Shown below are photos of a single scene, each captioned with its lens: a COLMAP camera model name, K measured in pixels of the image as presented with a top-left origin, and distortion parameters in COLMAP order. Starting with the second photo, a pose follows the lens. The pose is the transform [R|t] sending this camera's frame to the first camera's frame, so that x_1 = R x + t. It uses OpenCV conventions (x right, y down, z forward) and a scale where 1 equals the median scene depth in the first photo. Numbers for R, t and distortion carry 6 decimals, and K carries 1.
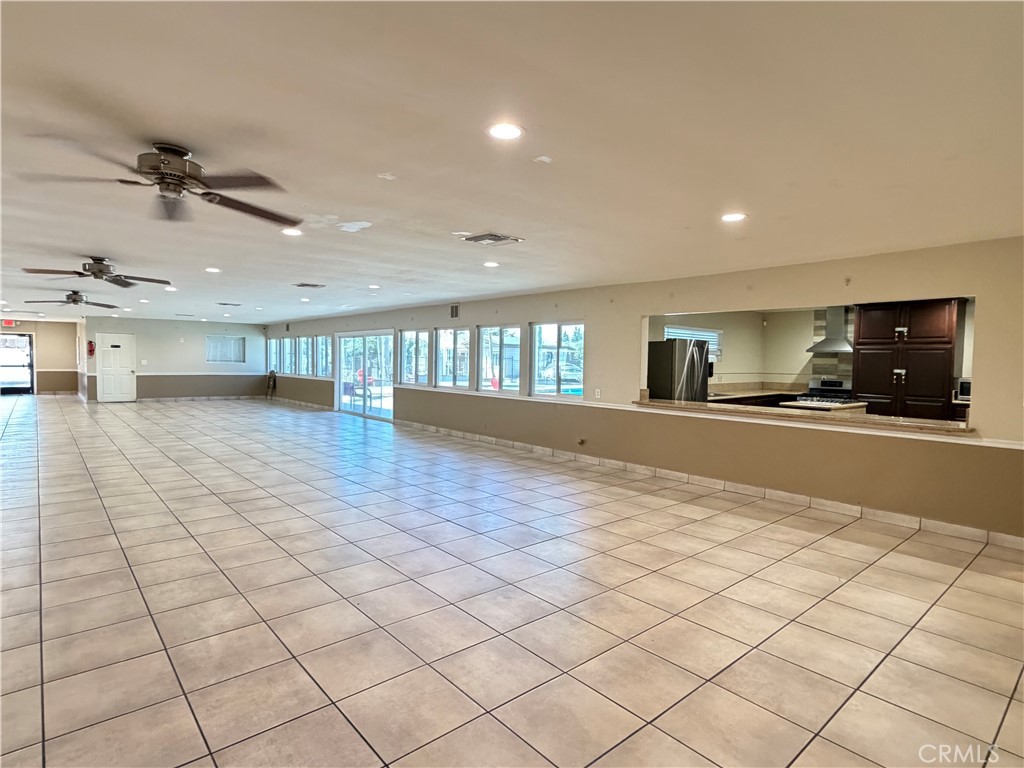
lens RADIAL K [[543.3, 0, 509.1], [0, 543.3, 385.1], [0, 0, 1]] dist [0.001302, 0.000457]
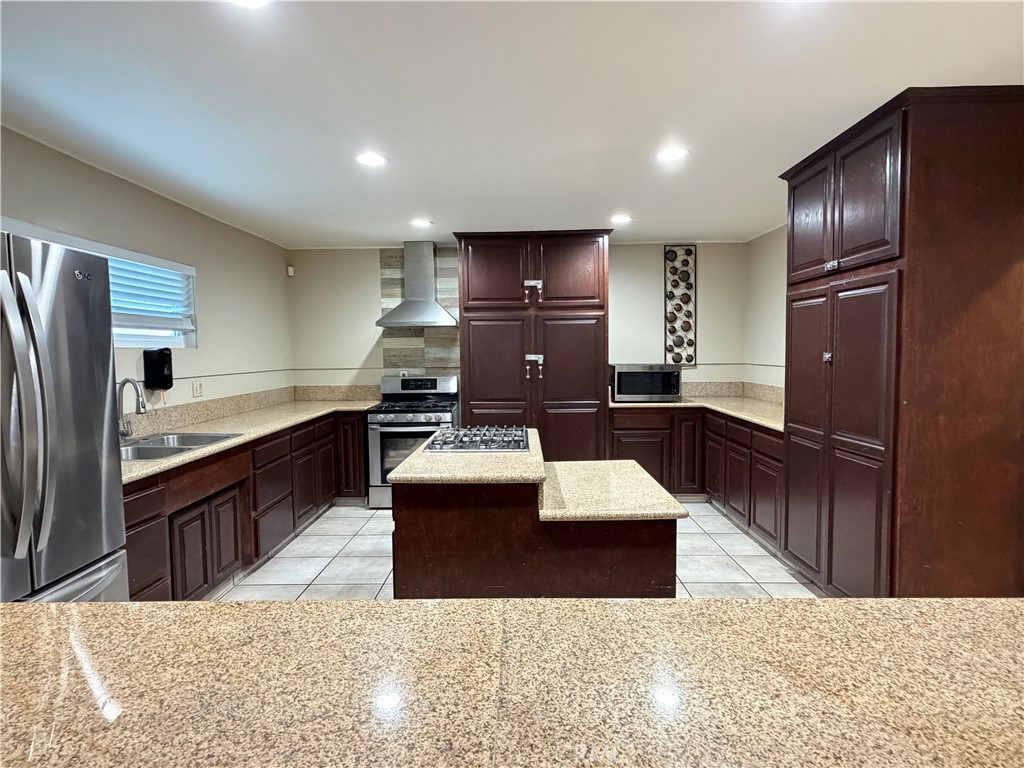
lens RADIAL K [[543.3, 0, 509.1], [0, 543.3, 385.1], [0, 0, 1]] dist [0.001302, 0.000457]
pose [[0.662906, -0.069018, 0.745515, 0.227151], [0.055572, 0.997531, 0.042935, -0.018472], [-0.746638, 0.012968, 0.665104, 0.528543]]
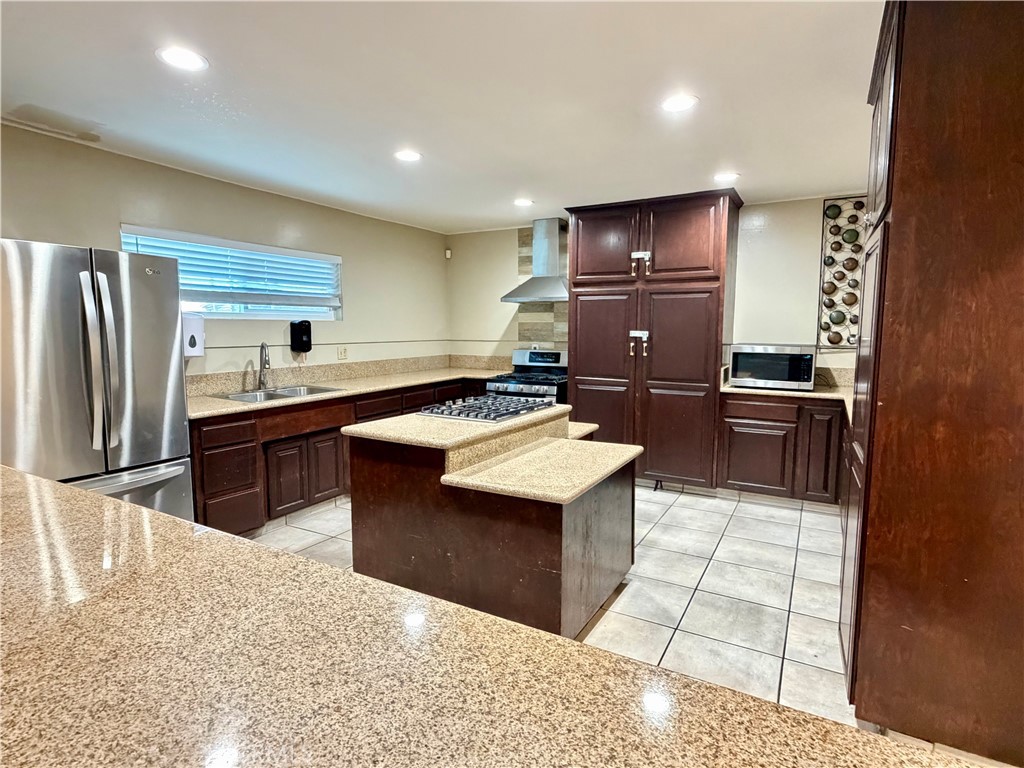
lens RADIAL K [[543.3, 0, 509.1], [0, 543.3, 385.1], [0, 0, 1]] dist [0.001302, 0.000457]
pose [[0.940813, -0.048284, 0.335470, 0.339762], [0.026535, 0.997256, 0.069117, -0.012697], [-0.337887, -0.056124, 0.939512, 0.438874]]
